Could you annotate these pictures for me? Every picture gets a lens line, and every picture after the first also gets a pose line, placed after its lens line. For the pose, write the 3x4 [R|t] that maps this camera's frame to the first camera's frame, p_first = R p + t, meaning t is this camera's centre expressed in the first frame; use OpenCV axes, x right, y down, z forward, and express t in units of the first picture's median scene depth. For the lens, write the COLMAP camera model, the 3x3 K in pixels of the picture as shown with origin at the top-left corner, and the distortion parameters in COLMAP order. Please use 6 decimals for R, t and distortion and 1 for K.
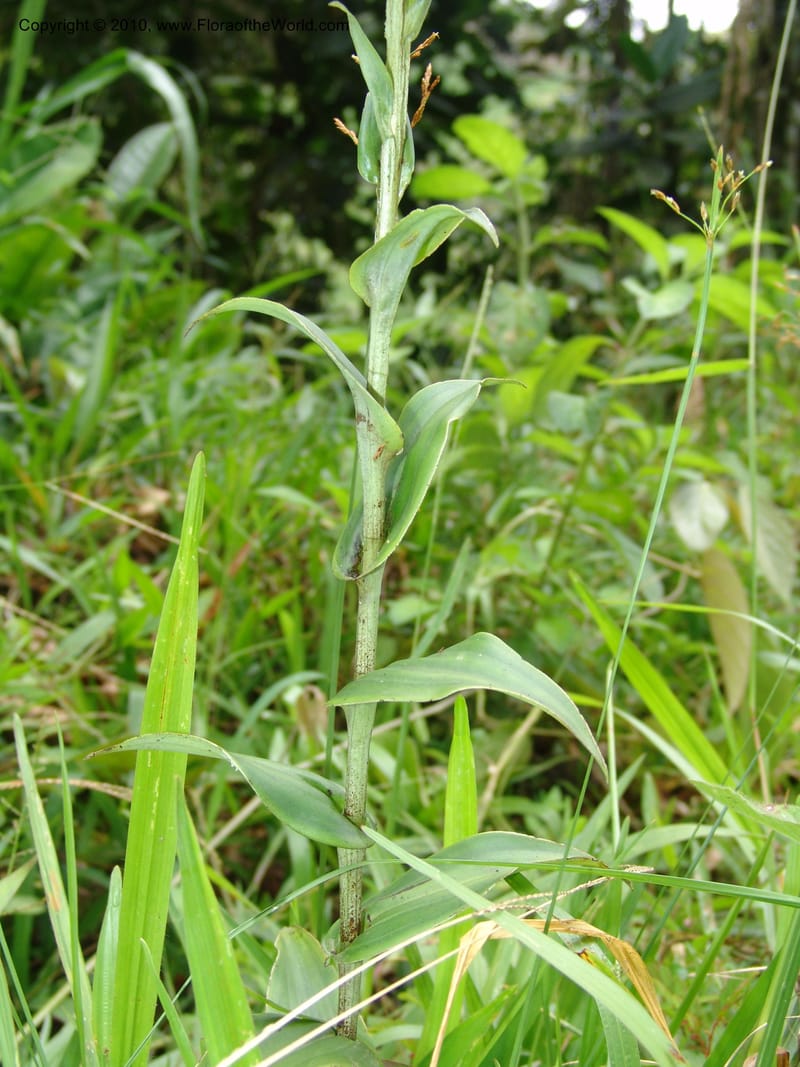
lens RADIAL K [[1339.8, 0, 400.0], [0, 1339.8, 533.5], [0, 0, 1]] dist [-0.034951, 0.020766]
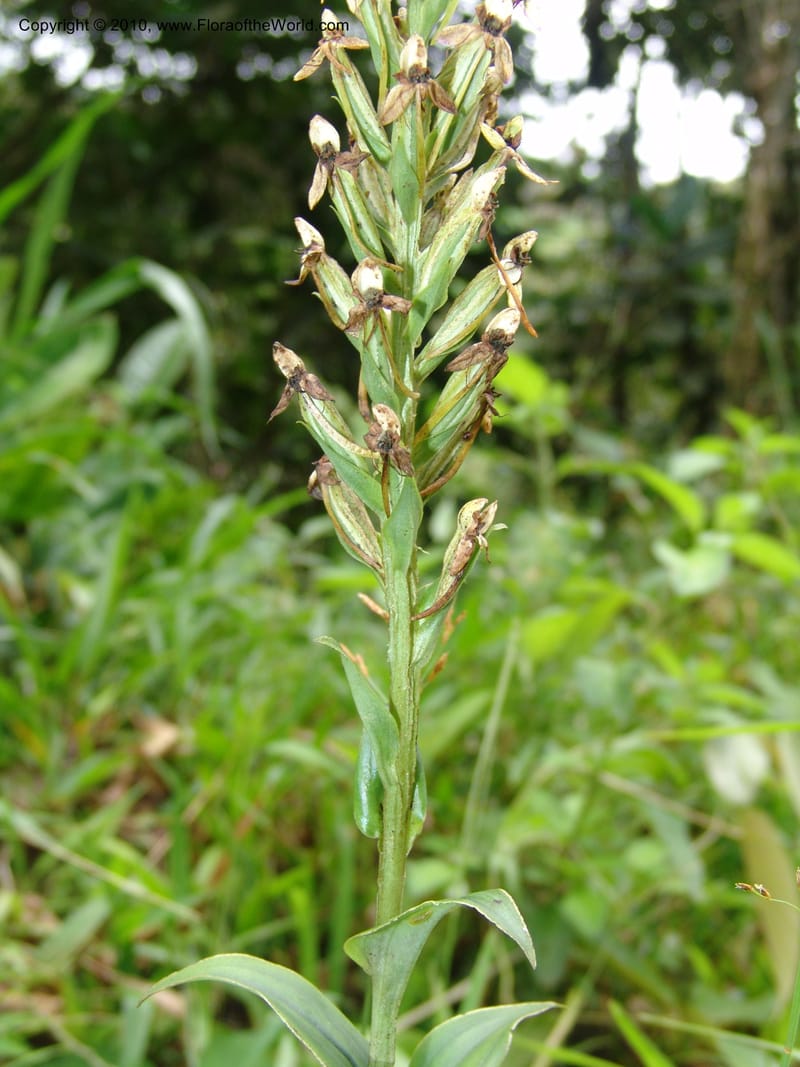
lens RADIAL K [[1339.8, 0, 400.0], [0, 1339.8, 533.5], [0, 0, 1]] dist [-0.034951, 0.020766]
pose [[0.999874, -0.006670, -0.014437, 0.001620], [0.005198, 0.995008, -0.099663, -0.077248], [0.015030, 0.099575, 0.994917, 0.044644]]
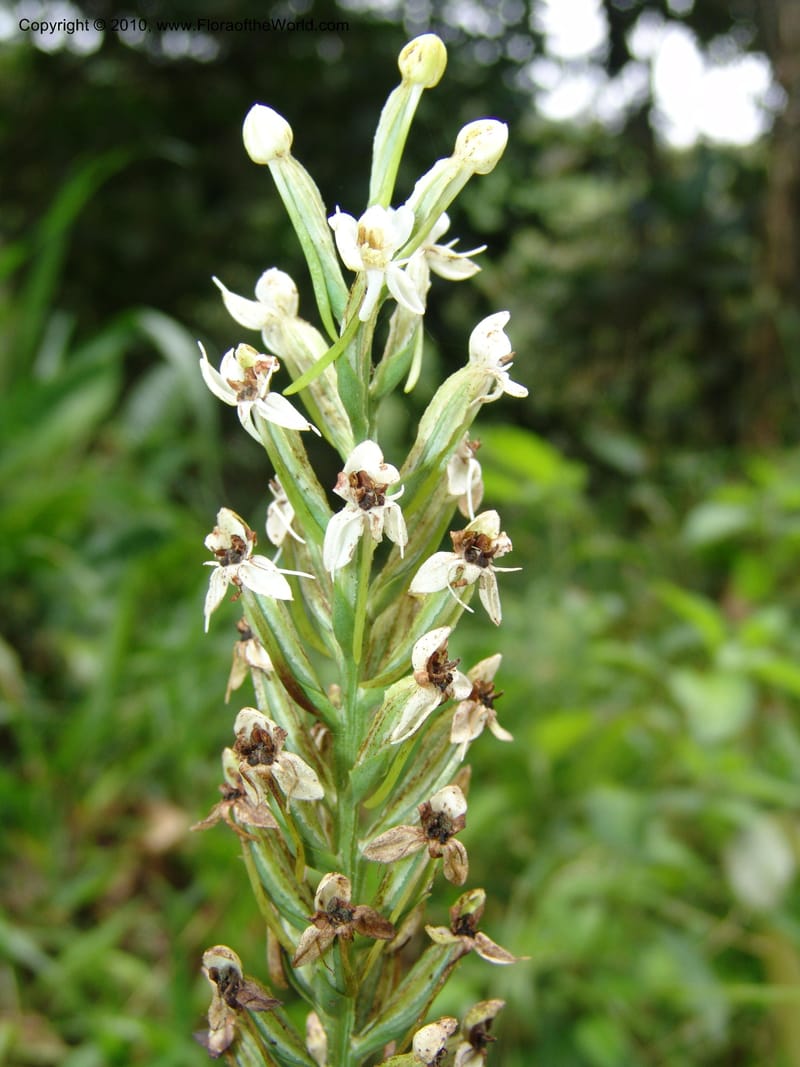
lens RADIAL K [[1353.5, 0, 380.6], [0, 1353.5, 534.1], [0, 0, 1]] dist [-0.132782, 0.032291]
pose [[0.998869, -0.017040, -0.044391, 0.010571], [0.013742, 0.997195, -0.073577, -0.164429], [0.045520, 0.072884, 0.996301, 0.072084]]
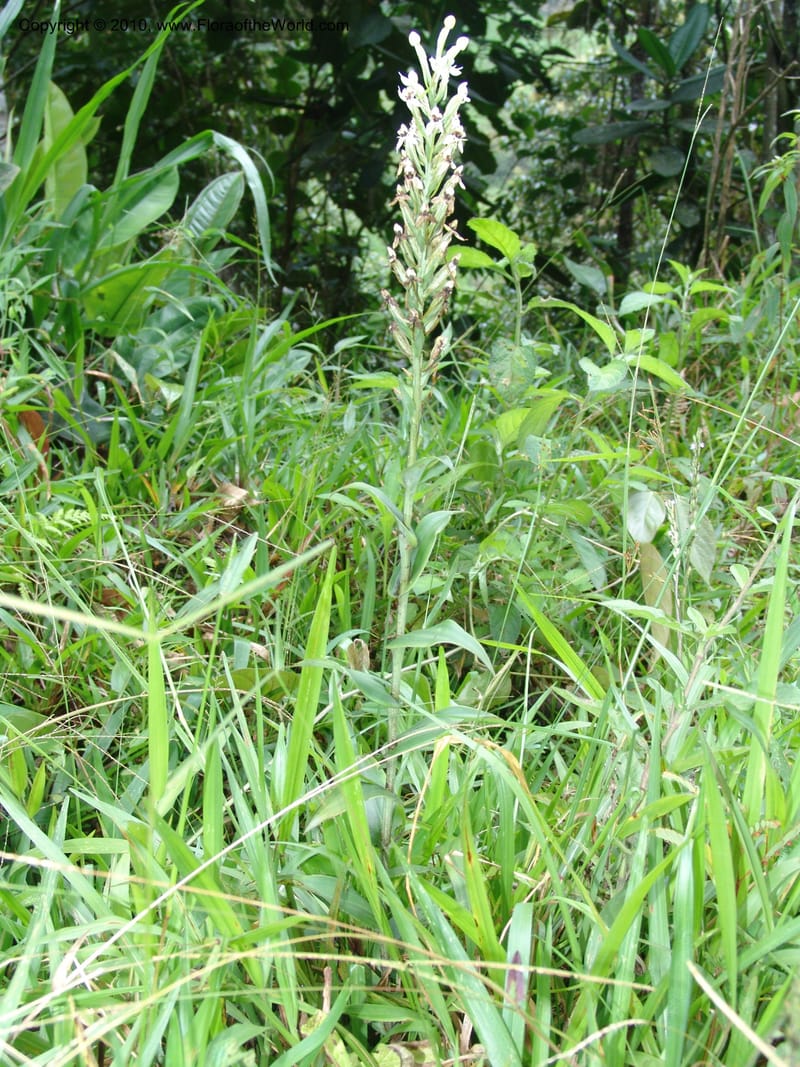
lens RADIAL K [[1339.8, 0, 400.0], [0, 1339.8, 533.5], [0, 0, 1]] dist [-0.034951, 0.020766]
pose [[0.999692, 0.016721, -0.018348, 0.003401], [-0.016083, 0.999279, 0.034400, -0.037229], [0.018910, -0.034095, 0.999240, -0.327876]]
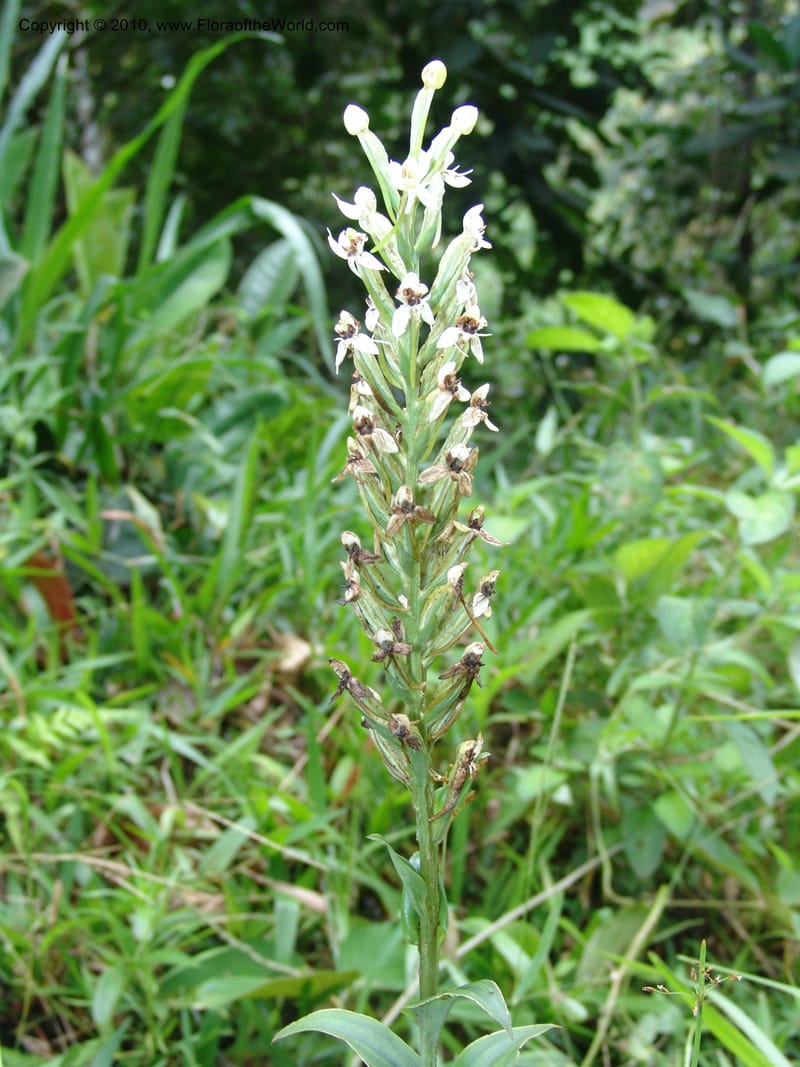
lens RADIAL K [[1339.8, 0, 400.0], [0, 1339.8, 533.5], [0, 0, 1]] dist [-0.034951, 0.020766]
pose [[0.992327, -0.044959, -0.115180, 0.026420], [0.047388, 0.998707, 0.018430, -0.141117], [0.114202, -0.023746, 0.993174, -0.040963]]
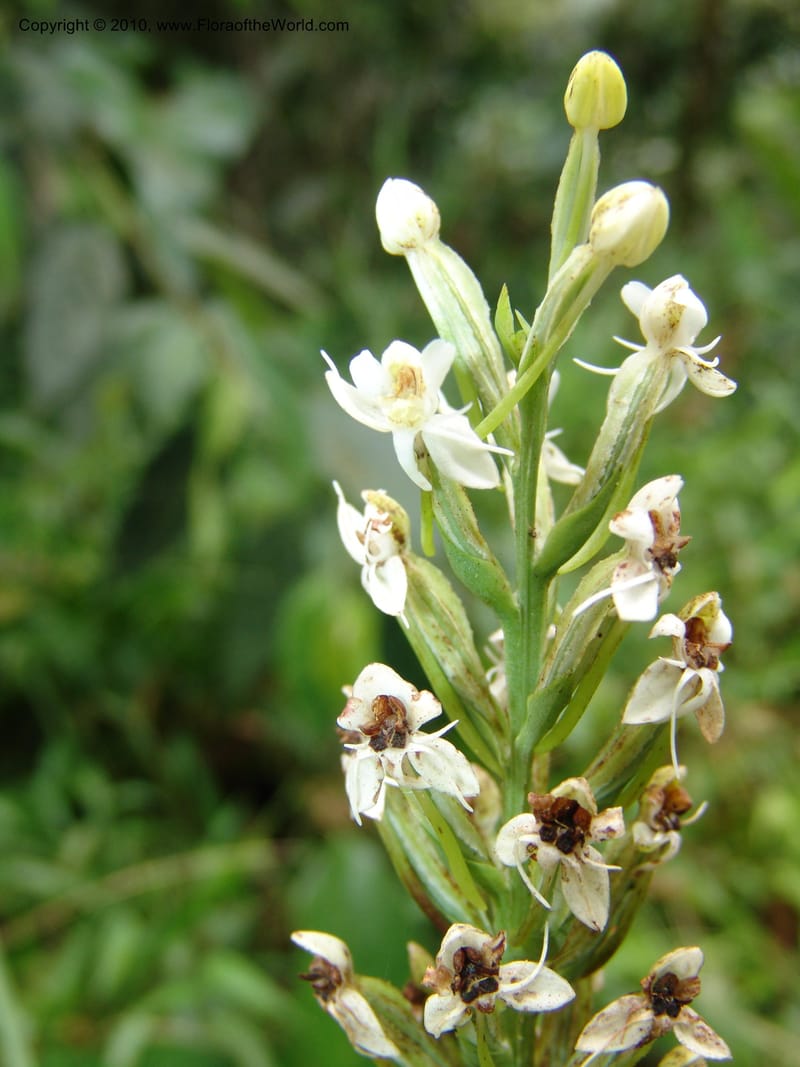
lens RADIAL K [[1364.1, 0, 400.2], [0, 1364.1, 535.8], [0, 0, 1]] dist [-0.186652, 0.003874]
pose [[0.623490, 0.122366, -0.772196, 0.065535], [-0.104012, 0.991879, 0.073196, -0.192521], [0.774882, 0.034681, 0.631154, 0.127462]]
